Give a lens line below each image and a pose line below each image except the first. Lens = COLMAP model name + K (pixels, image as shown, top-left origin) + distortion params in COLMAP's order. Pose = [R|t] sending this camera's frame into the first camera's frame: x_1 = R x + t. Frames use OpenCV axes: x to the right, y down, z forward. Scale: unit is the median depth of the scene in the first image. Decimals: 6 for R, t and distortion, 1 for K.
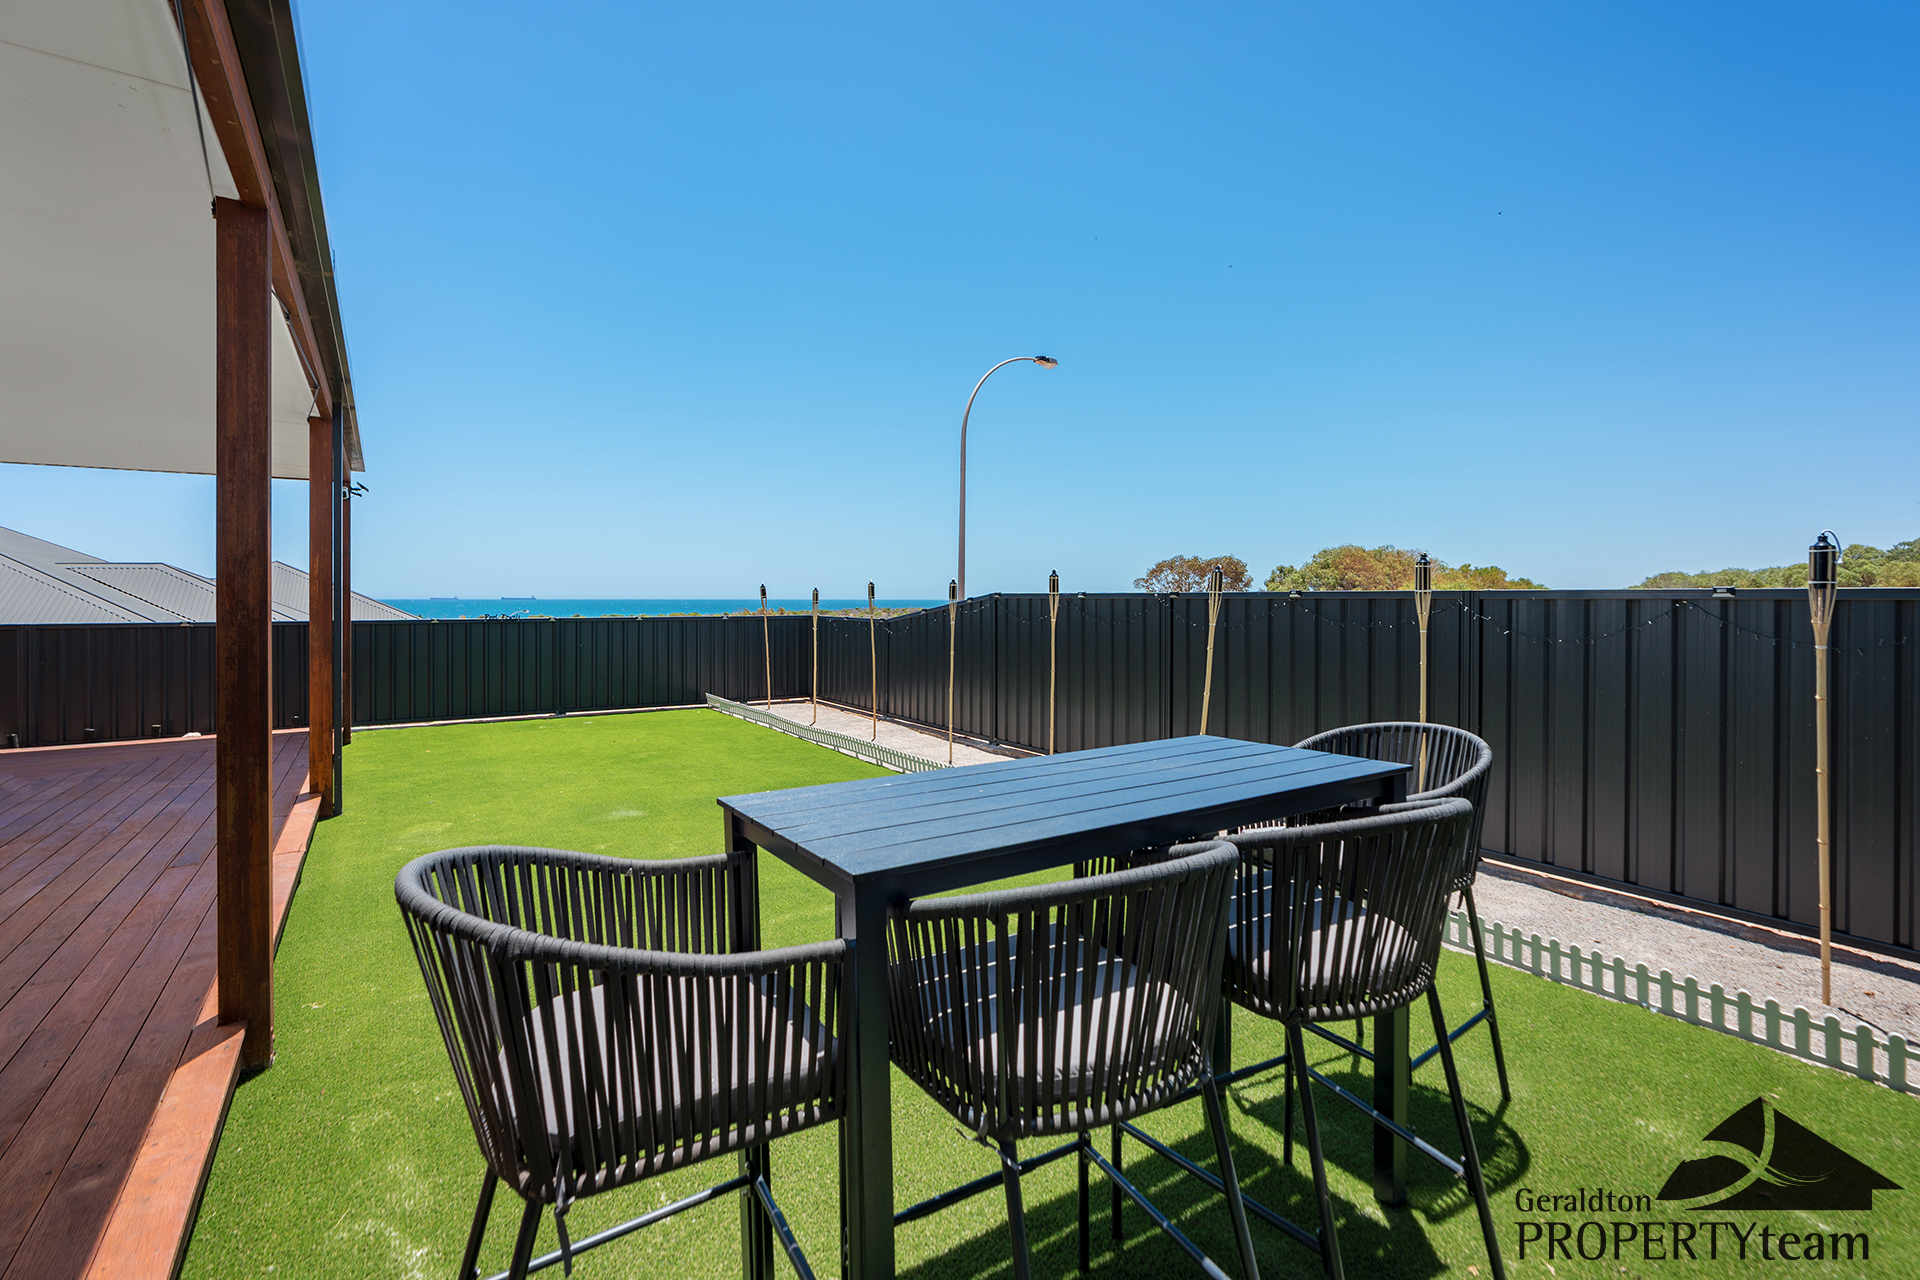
lens RADIAL K [[857.1, 0, 905.9], [0, 857.1, 627.5], [0, 0, 1]] dist [0.001915, 0.000254]
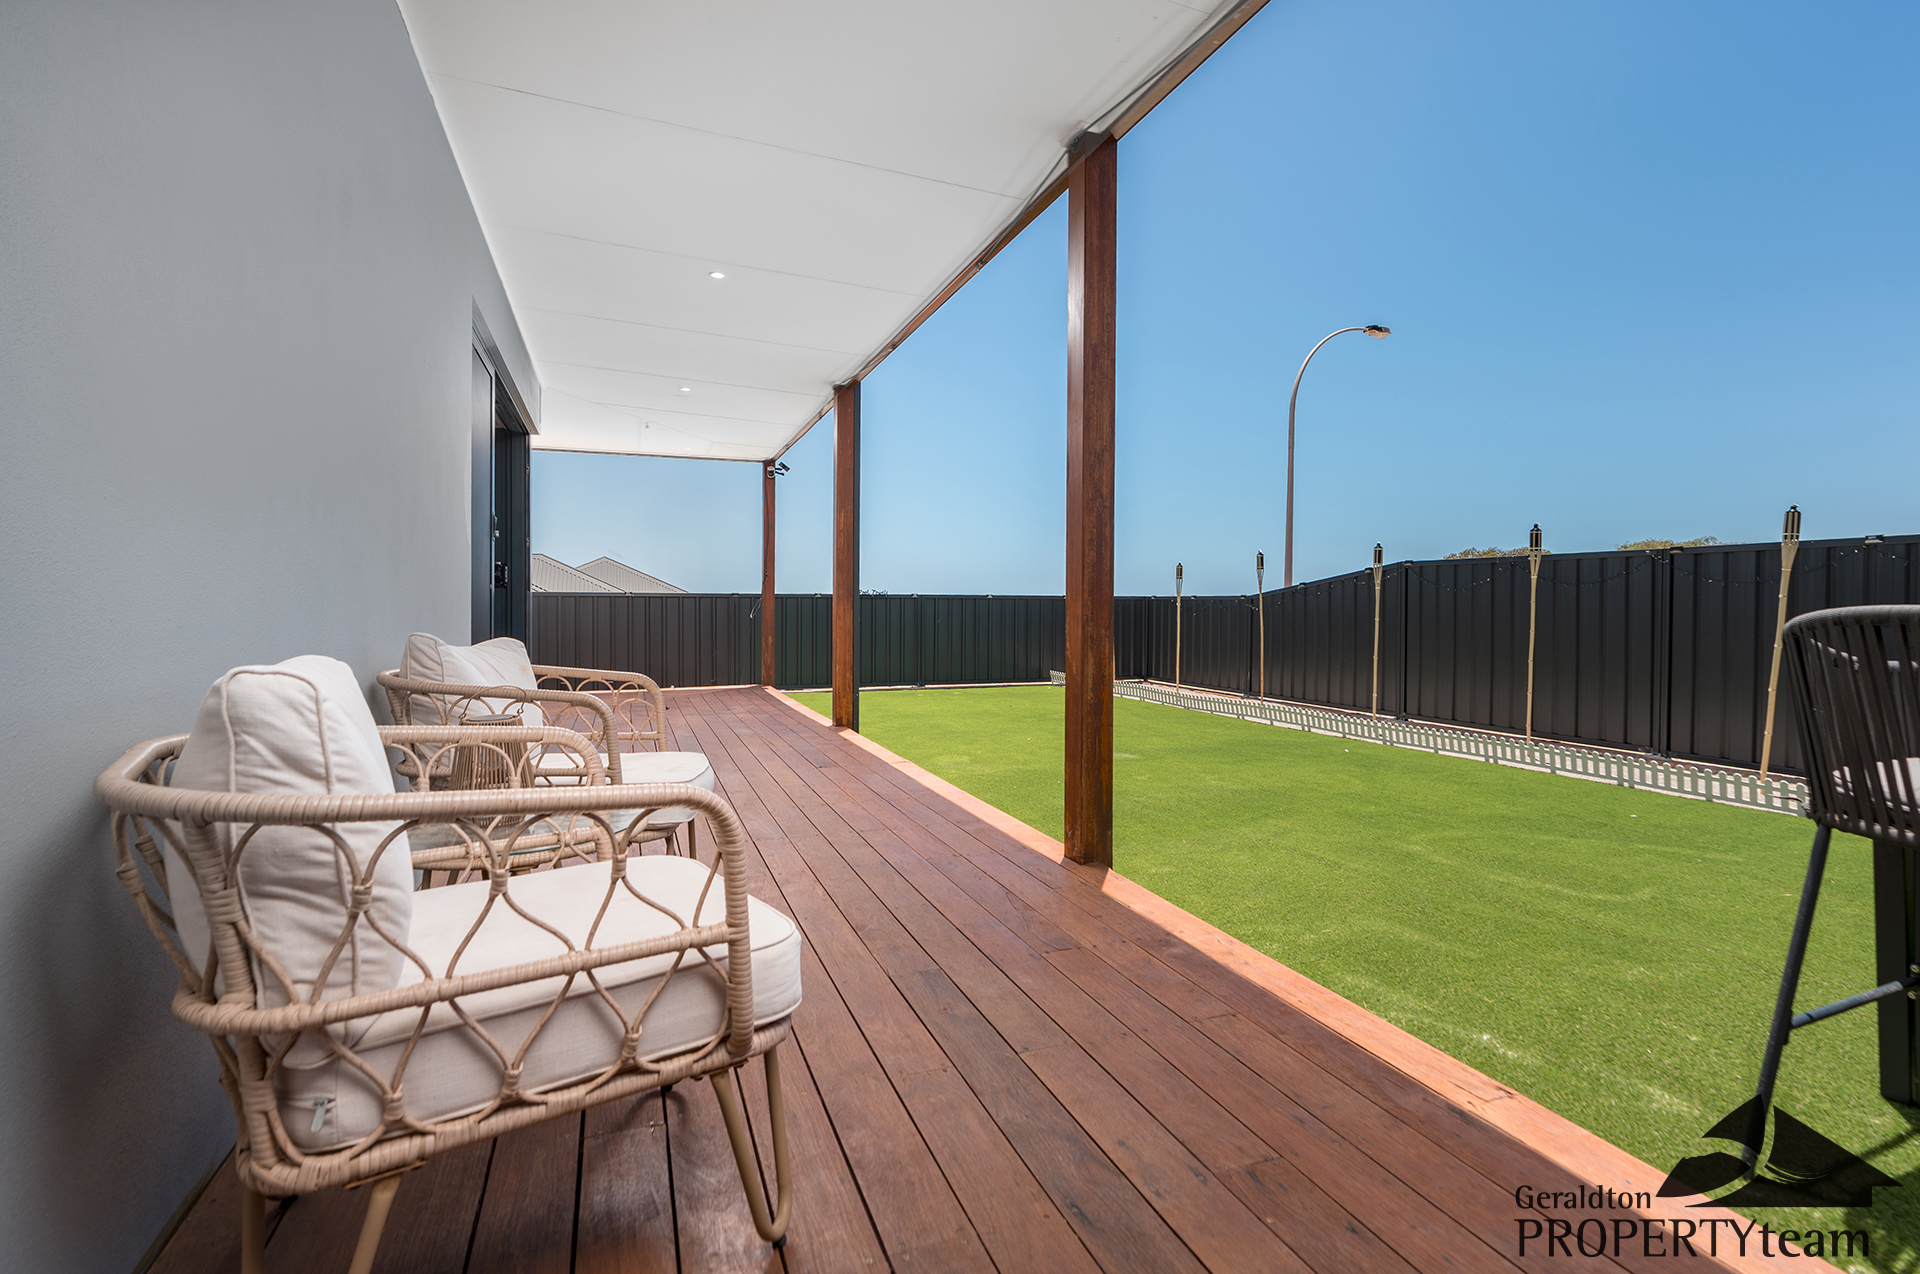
lens RADIAL K [[857.1, 0, 905.9], [0, 857.1, 624.5], [0, 0, 1]] dist [0.001915, 0.000254]
pose [[0.973409, 0.016104, -0.228506, -0.237494], [-0.018014, 0.999818, -0.006275, 0.049078], [0.228364, 0.010225, 0.973522, -0.046281]]
